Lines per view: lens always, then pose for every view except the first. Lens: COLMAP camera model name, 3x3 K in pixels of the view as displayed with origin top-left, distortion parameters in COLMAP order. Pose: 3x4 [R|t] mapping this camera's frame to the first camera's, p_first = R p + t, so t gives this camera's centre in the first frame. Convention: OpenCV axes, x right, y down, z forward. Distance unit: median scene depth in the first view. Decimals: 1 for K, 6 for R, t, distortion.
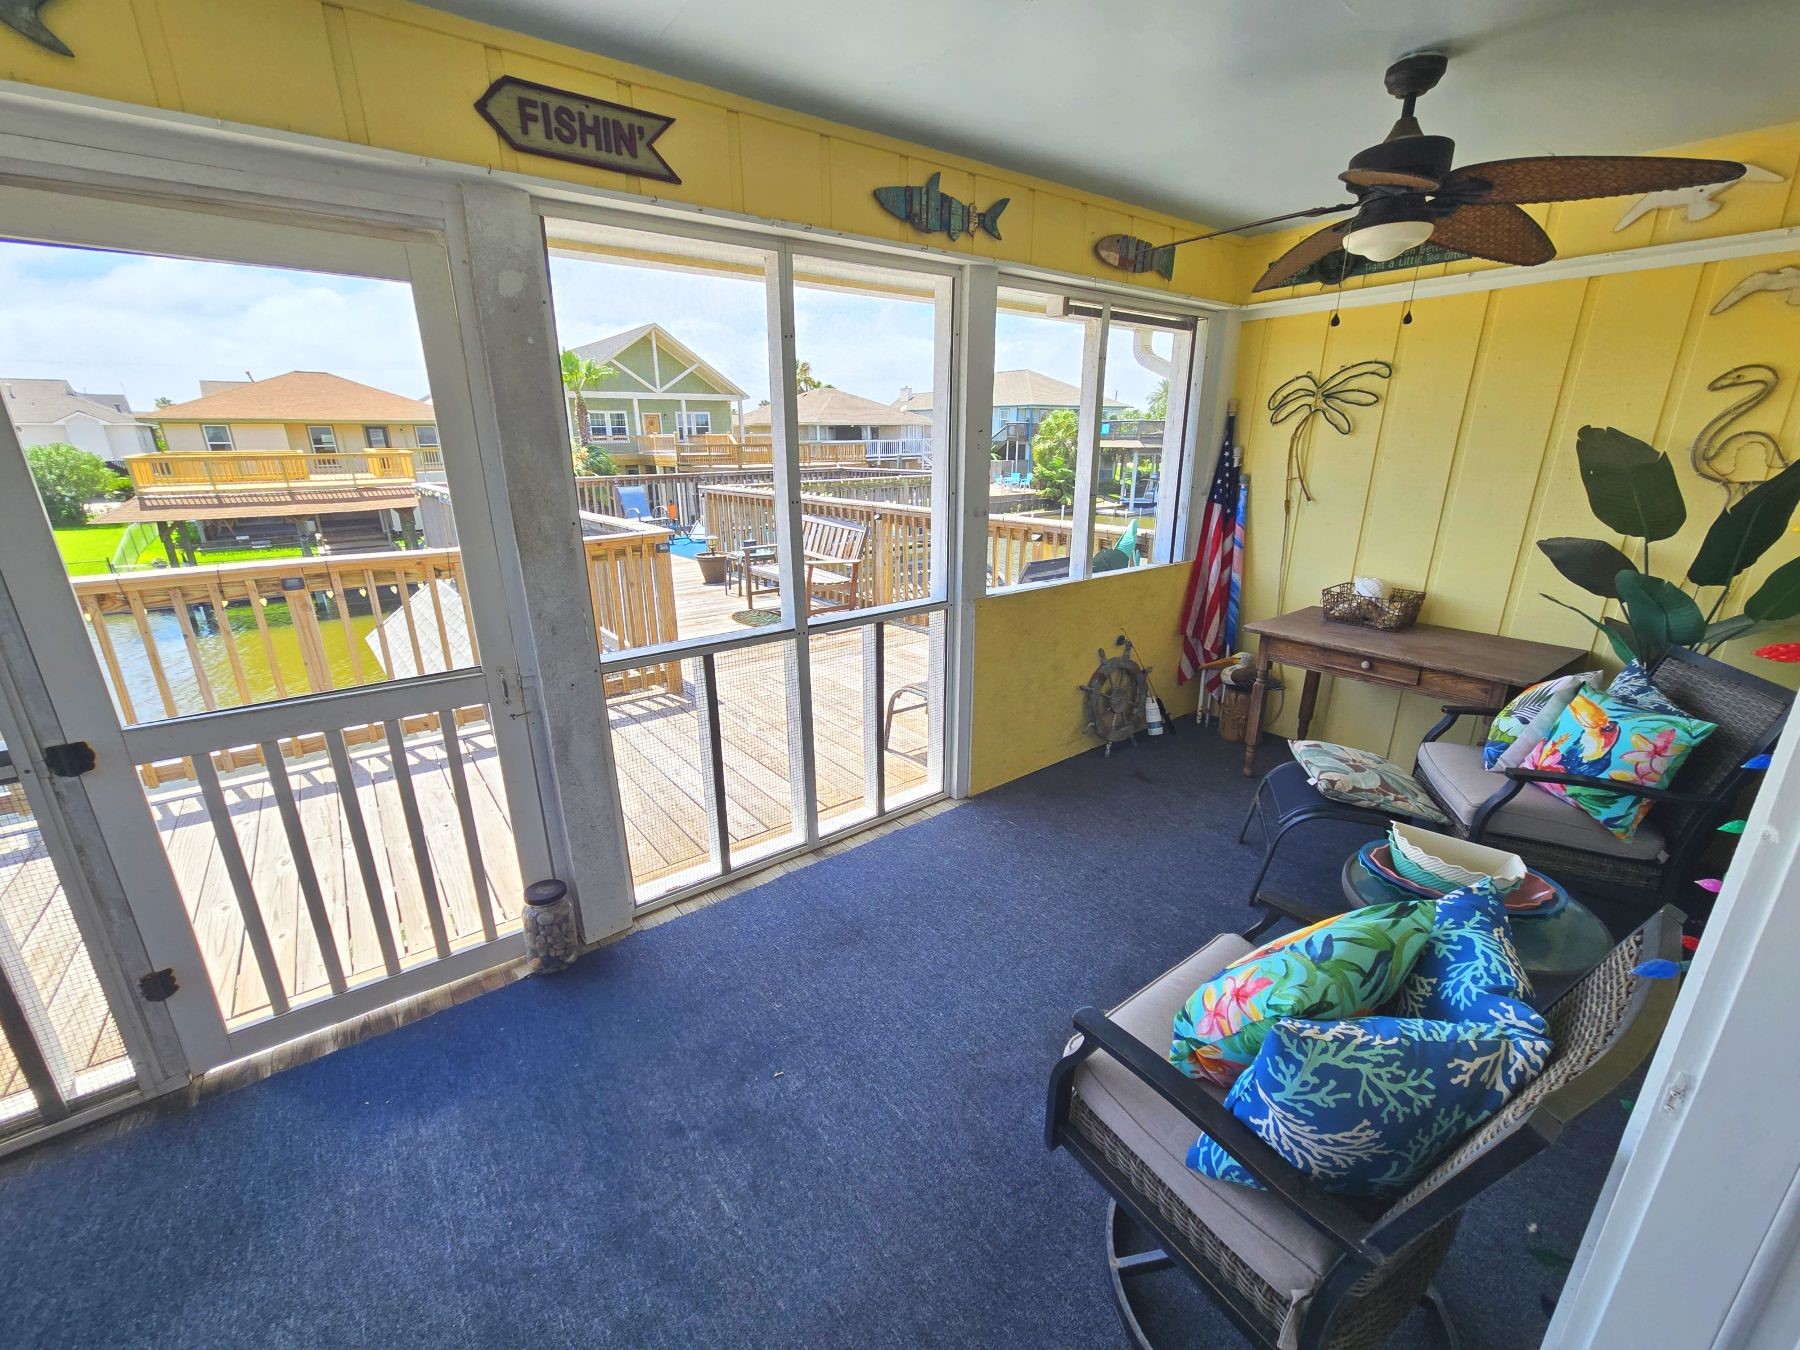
lens RADIAL K [[742.5, 0, 888.1], [0, 742.5, 679.6], [0, 0, 1]] dist [0.000879, 0.000529]
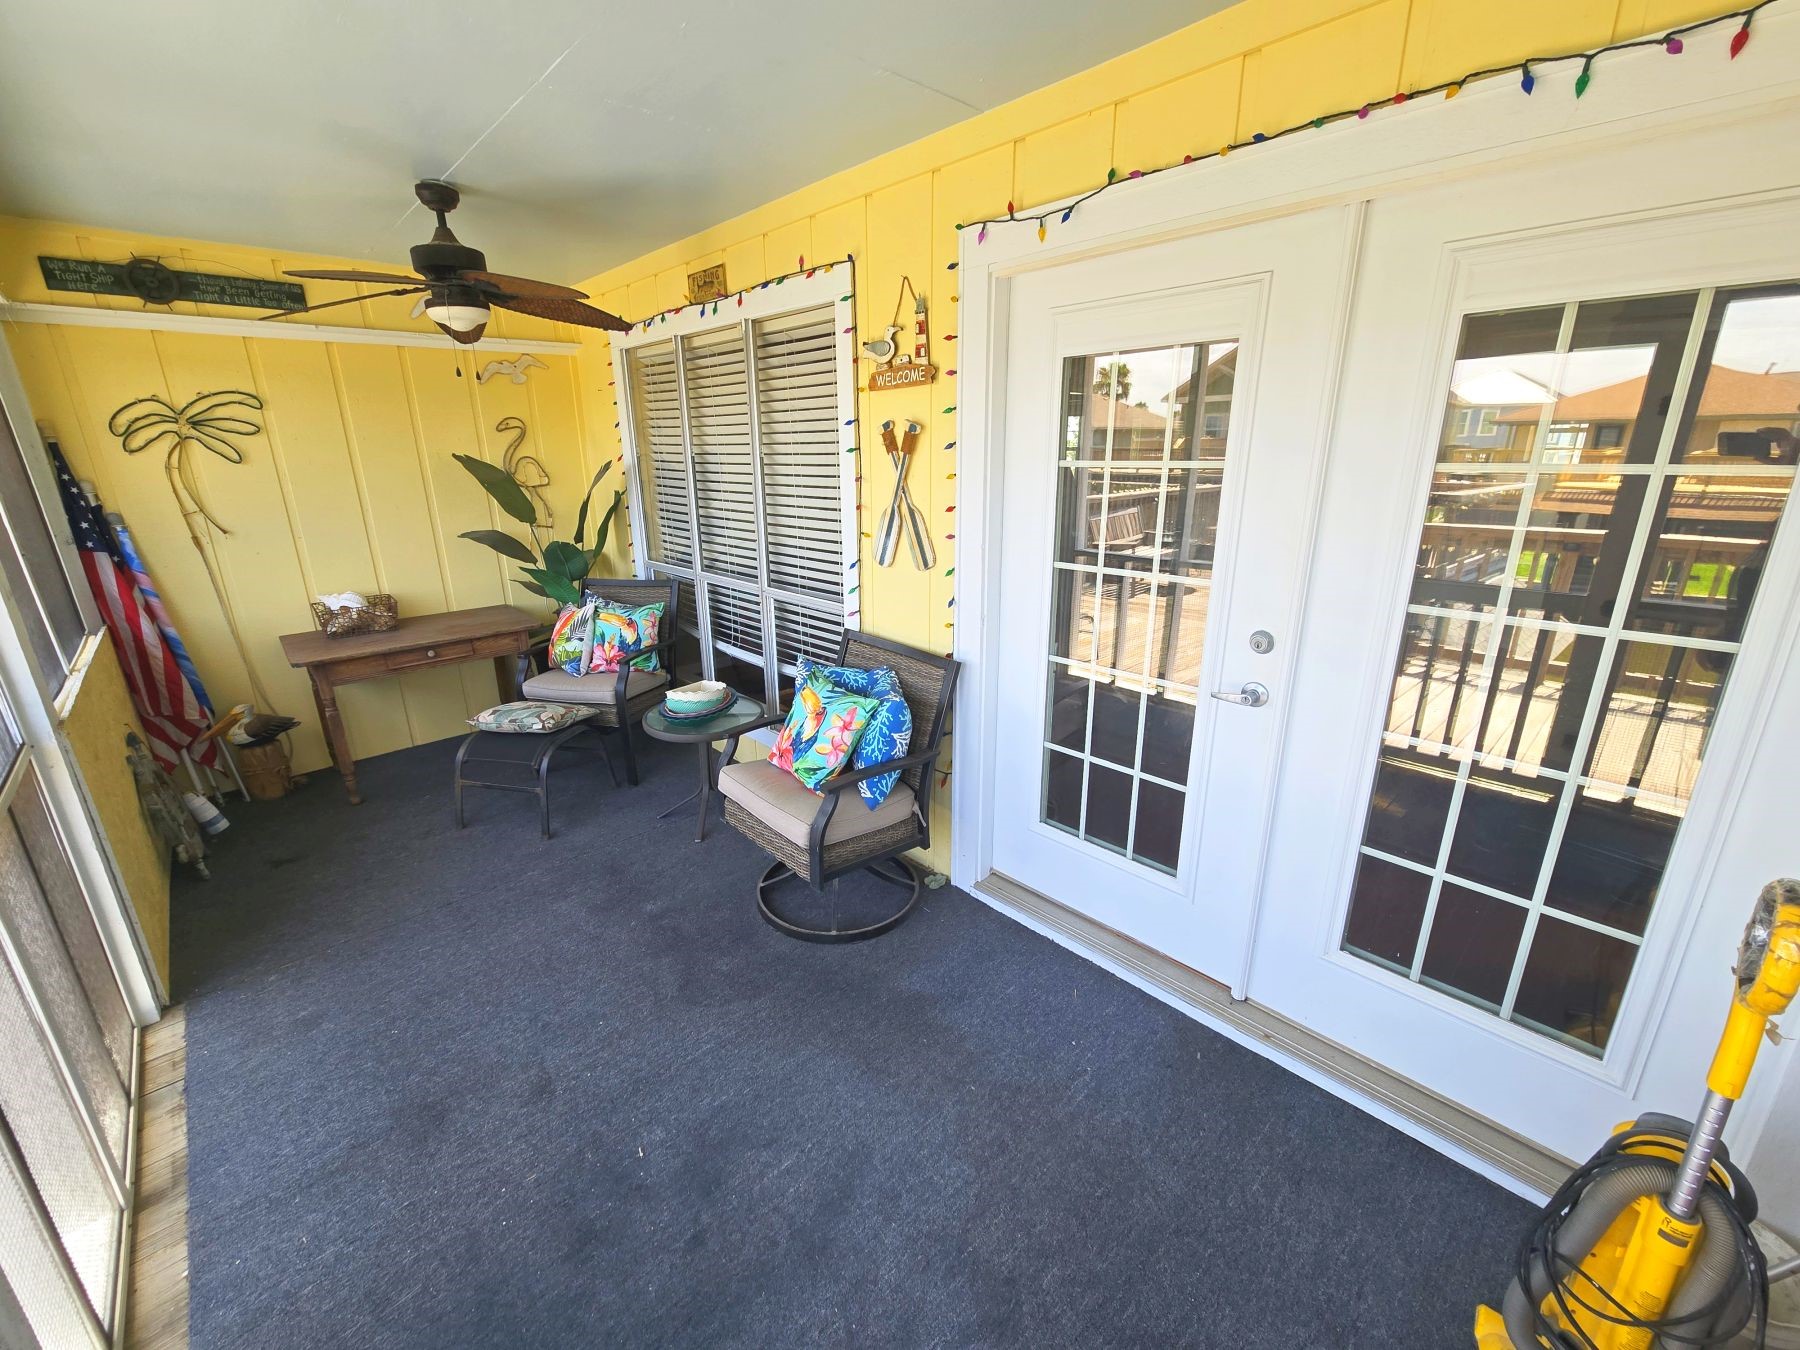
lens RADIAL K [[742.5, 0, 887.5], [0, 742.5, 672.3], [0, 0, 1]] dist [0.000879, 0.000529]
pose [[-0.100001, -0.284535, 0.953436, -0.546168], [0.326189, 0.895908, 0.301579, -0.108857], [-0.940000, 0.341158, 0.003220, 0.314836]]
